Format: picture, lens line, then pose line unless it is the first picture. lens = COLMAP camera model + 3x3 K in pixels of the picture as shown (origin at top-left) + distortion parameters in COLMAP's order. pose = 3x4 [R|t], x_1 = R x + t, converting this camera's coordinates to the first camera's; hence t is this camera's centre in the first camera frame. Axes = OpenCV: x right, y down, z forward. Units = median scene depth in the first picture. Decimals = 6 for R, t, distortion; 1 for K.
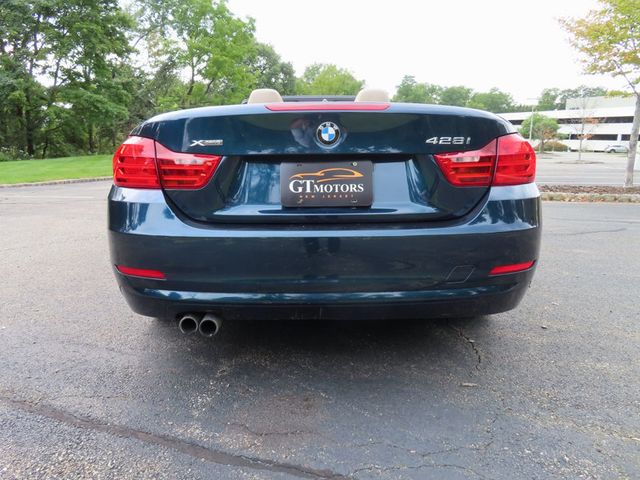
lens RADIAL K [[457.3, 0, 317.5], [0, 457.3, 241.3], [0, 0, 1]] dist [-0.012396, 0.006100]
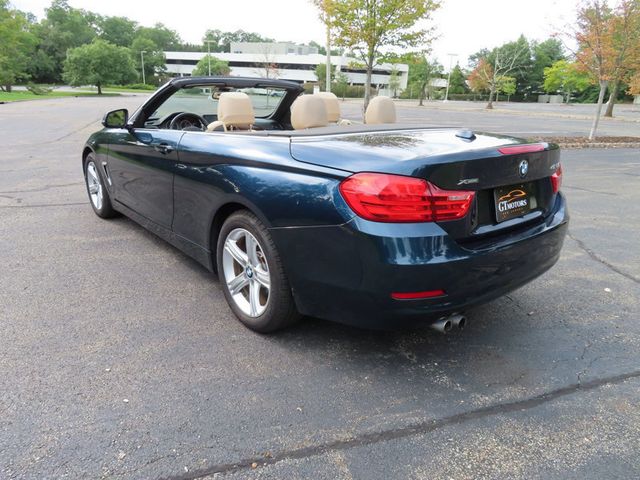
lens RADIAL K [[464.1, 0, 319.8], [0, 464.1, 231.1], [0, 0, 1]] dist [-0.026646, -0.003381]
pose [[0.779751, -0.151789, 0.607412, -0.244820], [0.087774, 0.987088, 0.133990, -0.051945], [-0.619907, -0.051163, 0.783005, 0.046088]]
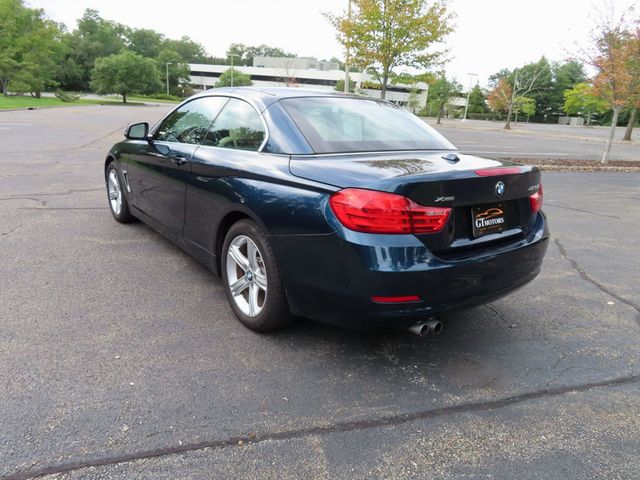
lens RADIAL K [[466.6, 0, 319.8], [0, 466.6, 224.6], [0, 0, 1]] dist [-0.040589, 0.004966]
pose [[0.804094, -0.096189, 0.586670, -0.251957], [0.054471, 0.994594, 0.088412, -0.051581], [-0.592002, -0.039135, 0.804986, 0.014833]]
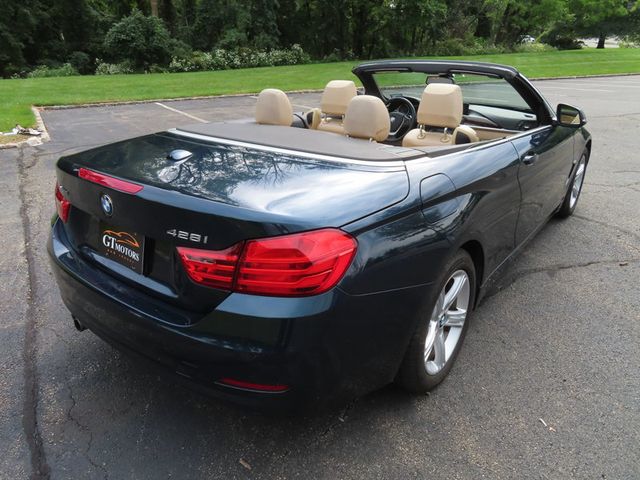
lens RADIAL K [[457.3, 0, 317.5], [0, 457.3, 241.3], [0, 0, 1]] dist [-0.012396, 0.006100]
pose [[0.773829, 0.254475, -0.580027, 0.187763], [-0.124533, 0.958995, 0.254597, -0.087191], [0.621031, -0.124782, 0.773789, 0.083239]]
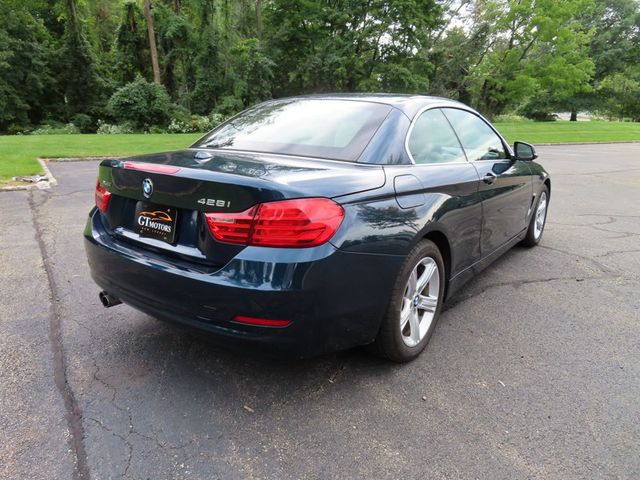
lens RADIAL K [[457.3, 0, 317.5], [0, 457.3, 241.3], [0, 0, 1]] dist [-0.012396, 0.006100]
pose [[0.785274, 0.183001, -0.591485, 0.224511], [-0.140088, 0.983063, 0.118167, -0.055085], [0.603092, -0.009933, 0.797610, 0.038878]]
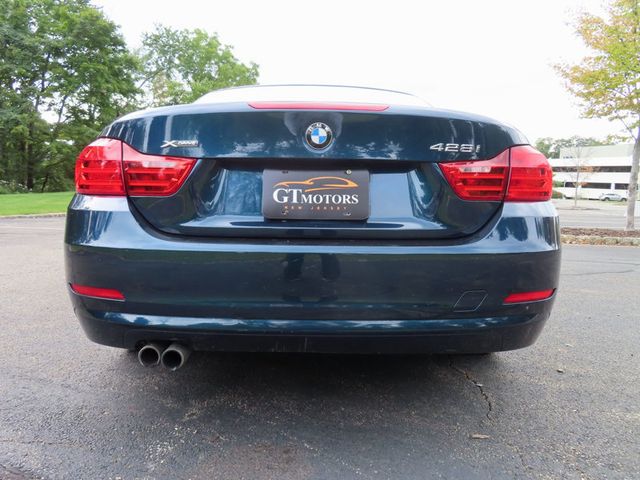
lens RADIAL K [[458.2, 0, 317.7], [0, 458.2, 234.8], [0, 0, 1]] dist [-0.007078, 0.000699]
pose [[0.999739, 0.022244, 0.005294, 0.003769], [-0.021573, 0.994332, -0.104110, 0.008003], [-0.007579, 0.103968, 0.994552, 0.025925]]
